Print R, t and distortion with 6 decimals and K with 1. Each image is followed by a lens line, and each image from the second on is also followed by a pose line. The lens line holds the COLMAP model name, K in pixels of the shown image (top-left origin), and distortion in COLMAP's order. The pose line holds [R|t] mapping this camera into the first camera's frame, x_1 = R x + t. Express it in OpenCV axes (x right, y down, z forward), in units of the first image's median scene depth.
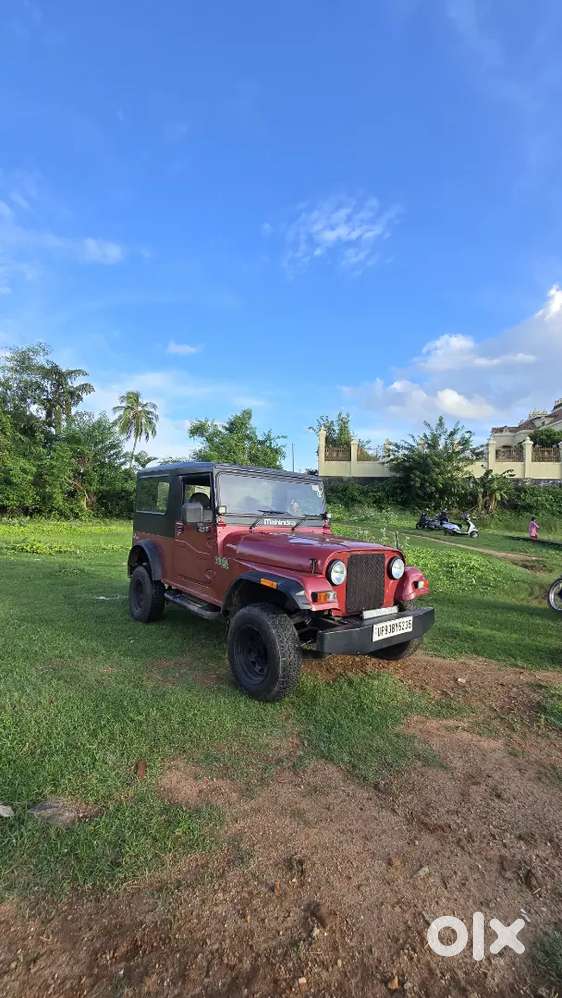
lens RADIAL K [[408.6, 0, 275.5], [0, 408.6, 507.2], [0, 0, 1]] dist [-0.000967, -0.000061]
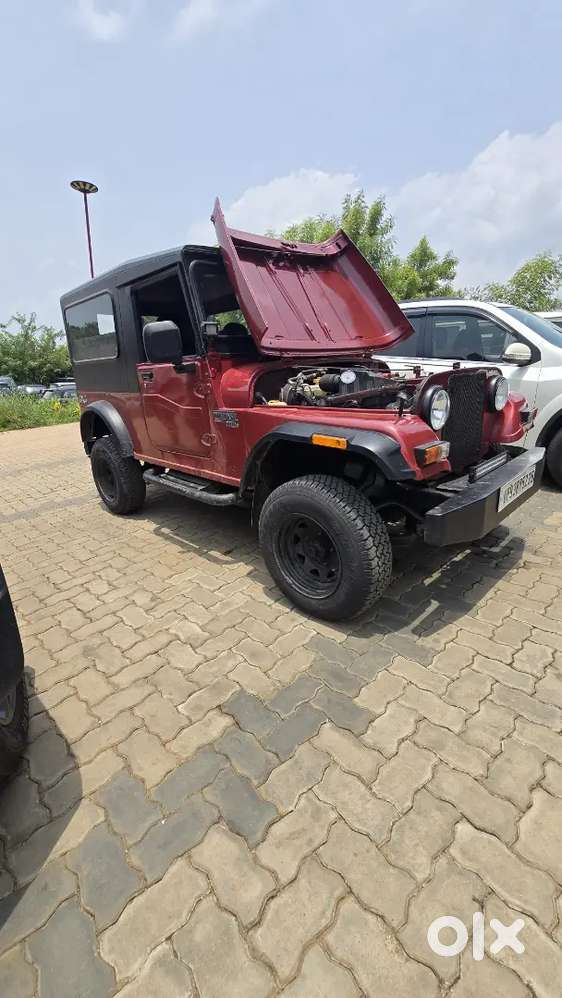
lens RADIAL K [[408.6, 0, 275.5], [0, 408.6, 507.2], [0, 0, 1]] dist [-0.000967, -0.000061]
pose [[0.990682, -0.124483, 0.055252, -0.112625], [0.098617, 0.935467, 0.339377, 0.058674], [-0.093934, -0.330766, 0.939026, 0.365185]]
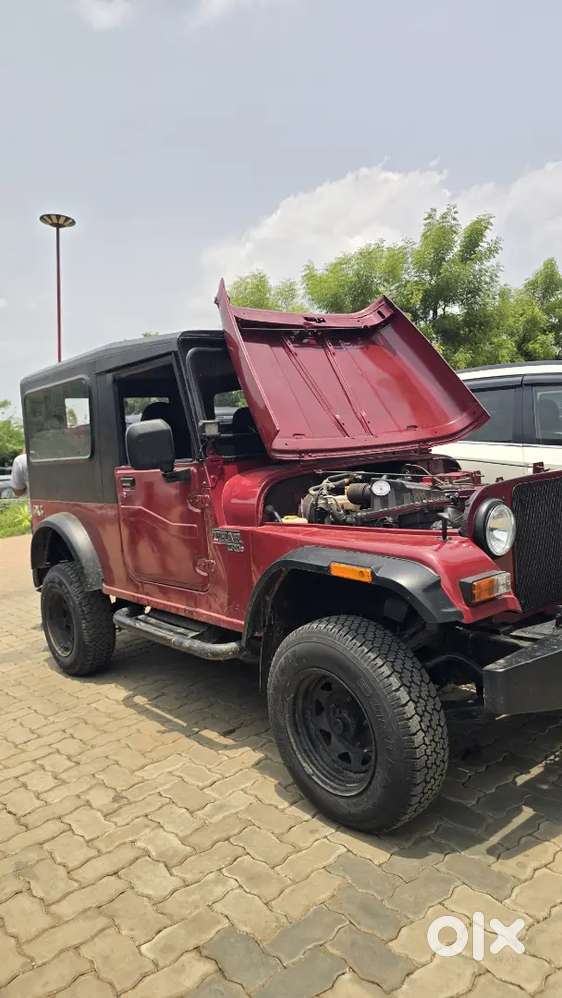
lens RADIAL K [[689.1, 0, 275.1], [0, 689.1, 494.1], [0, 0, 1]] dist [0.062781, -0.063449]
pose [[0.992563, -0.121684, 0.003489, -0.077059], [0.120962, 0.989085, 0.084142, 0.022894], [-0.013690, -0.083095, 0.996448, 0.211549]]
